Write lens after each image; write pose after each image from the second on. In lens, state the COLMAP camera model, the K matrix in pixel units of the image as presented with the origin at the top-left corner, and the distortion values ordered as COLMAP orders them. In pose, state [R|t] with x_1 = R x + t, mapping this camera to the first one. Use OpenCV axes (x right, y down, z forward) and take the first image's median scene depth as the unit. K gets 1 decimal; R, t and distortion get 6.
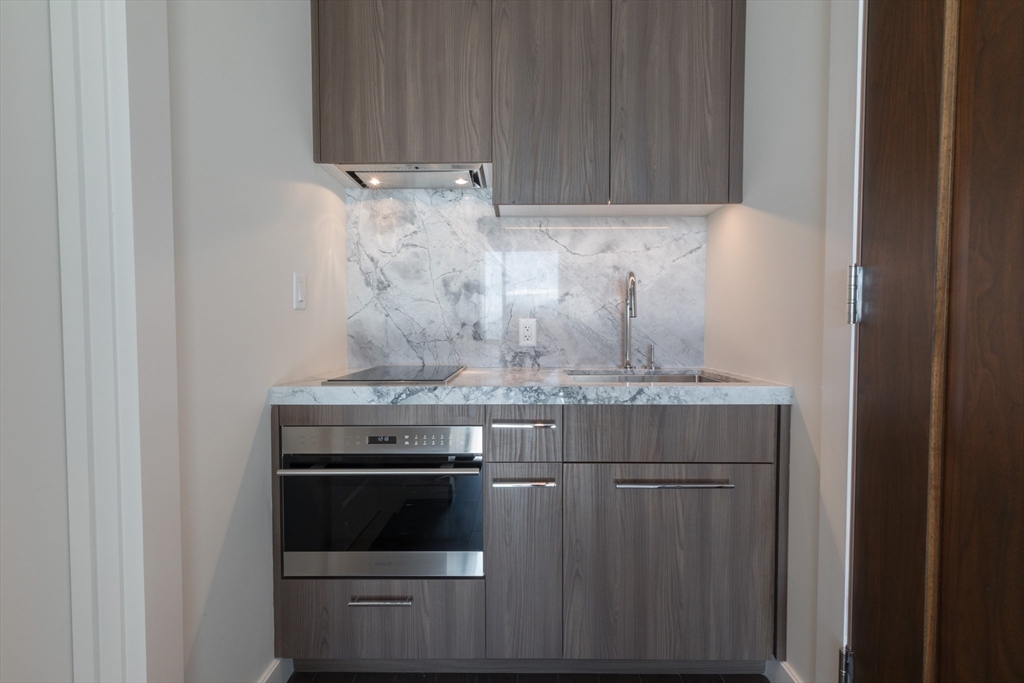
lens RADIAL K [[450.1, 0, 512.0], [0, 450.1, 341.5], [0, 0, 1]] dist [0.000822, -0.000109]
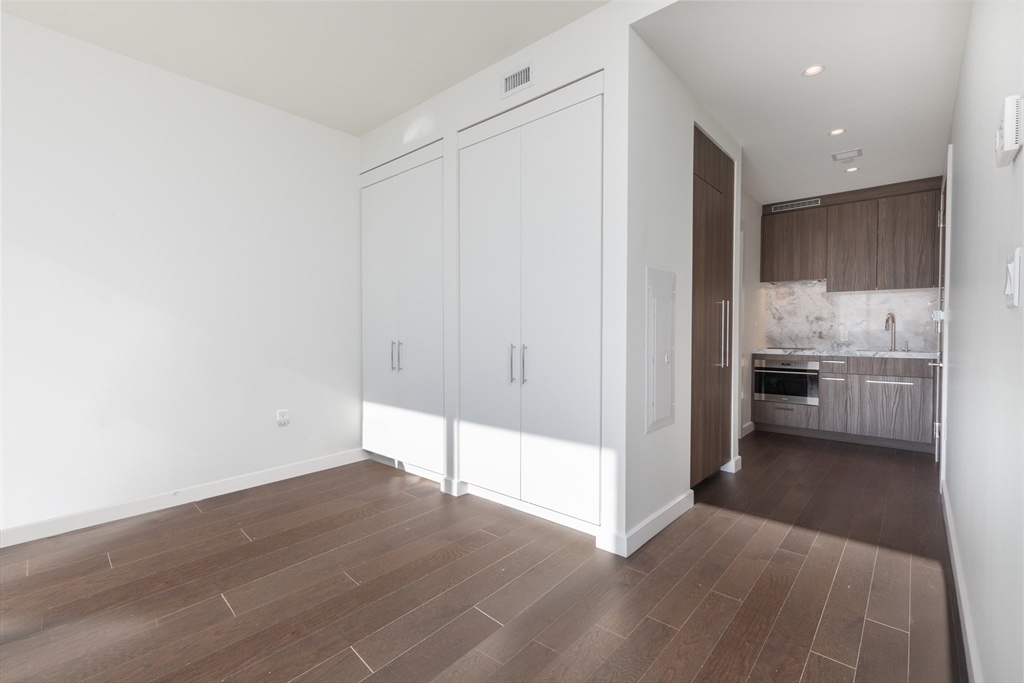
lens RADIAL K [[450.1, 0, 512.0], [0, 450.1, 341.5], [0, 0, 1]] dist [0.000822, -0.000109]
pose [[0.752134, 0.017080, -0.658789, 0.370082], [-0.027993, 0.999590, -0.006043, 0.100154], [0.658415, 0.022987, 0.752304, -2.676184]]
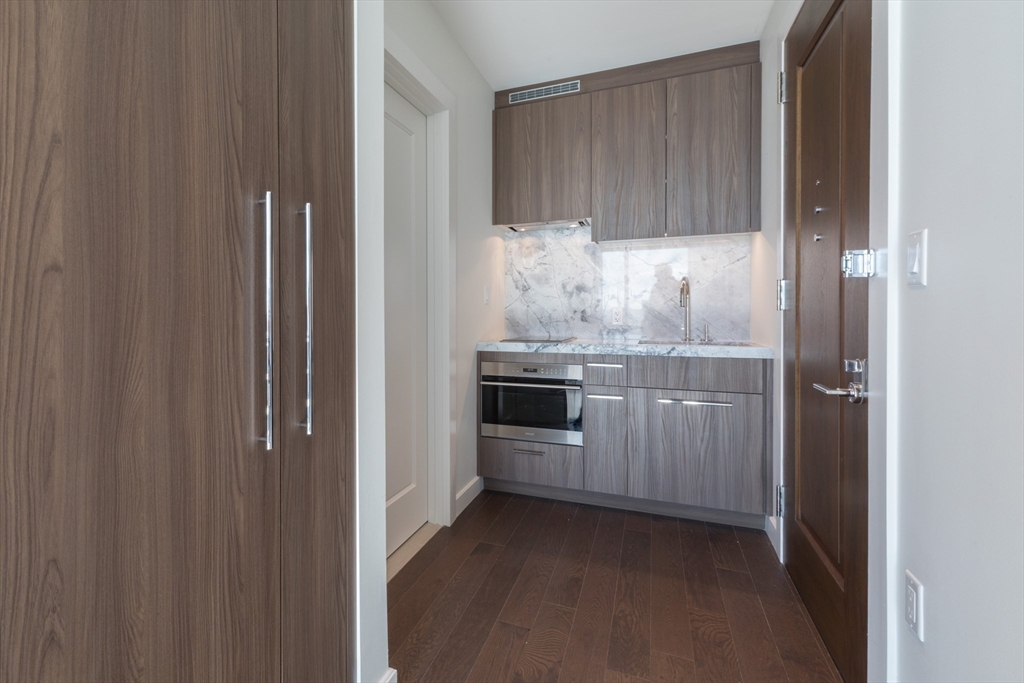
lens RADIAL K [[470.6, 0, 452.9], [0, 470.6, 320.7], [0, 0, 1]] dist [0.001557, 0.000018]
pose [[0.926627, 0.003656, -0.375965, 0.146586], [-0.010617, 0.999808, -0.016445, 0.033026], [0.375833, 0.019230, 0.926488, -0.877684]]
